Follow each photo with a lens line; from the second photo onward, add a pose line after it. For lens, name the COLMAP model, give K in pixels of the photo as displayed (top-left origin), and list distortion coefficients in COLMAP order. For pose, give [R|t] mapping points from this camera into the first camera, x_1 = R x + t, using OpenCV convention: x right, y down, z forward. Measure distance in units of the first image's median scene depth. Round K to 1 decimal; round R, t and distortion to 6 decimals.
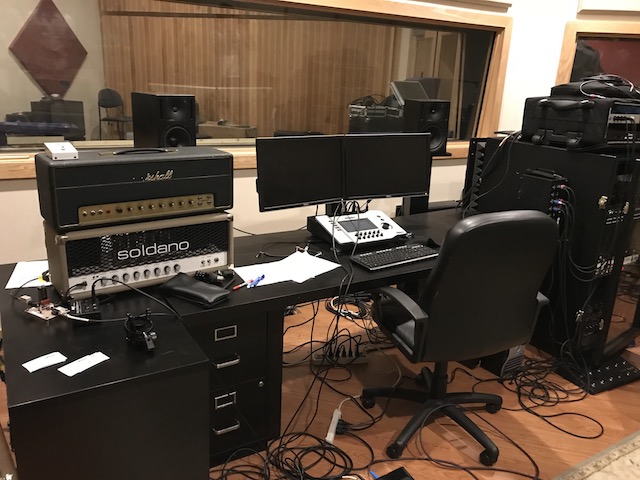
lens RADIAL K [[524.3, 0, 320.0], [0, 524.3, 240.0], [0, 0, 1]] dist [0.009486, 0.009057]
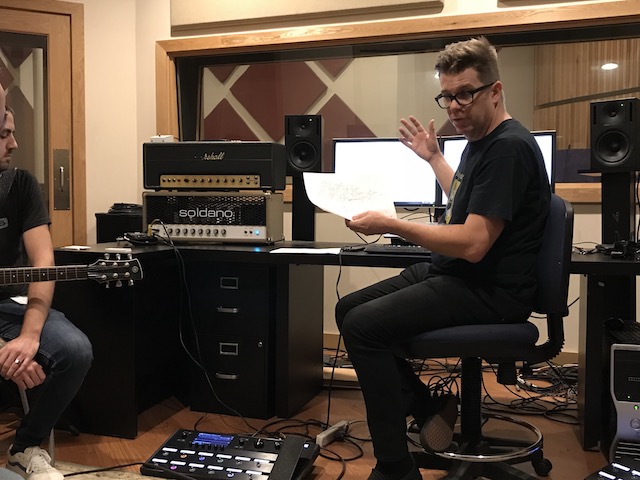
lens RADIAL K [[704.2, 0, 320.0], [0, 704.2, 240.0], [0, 0, 1]] dist [0.003309, 0.000065]
pose [[0.644717, -0.004300, -0.764409, 1.116796], [-0.201819, 0.963546, -0.175638, 0.309656], [0.737298, 0.267509, 0.620347, 0.143250]]
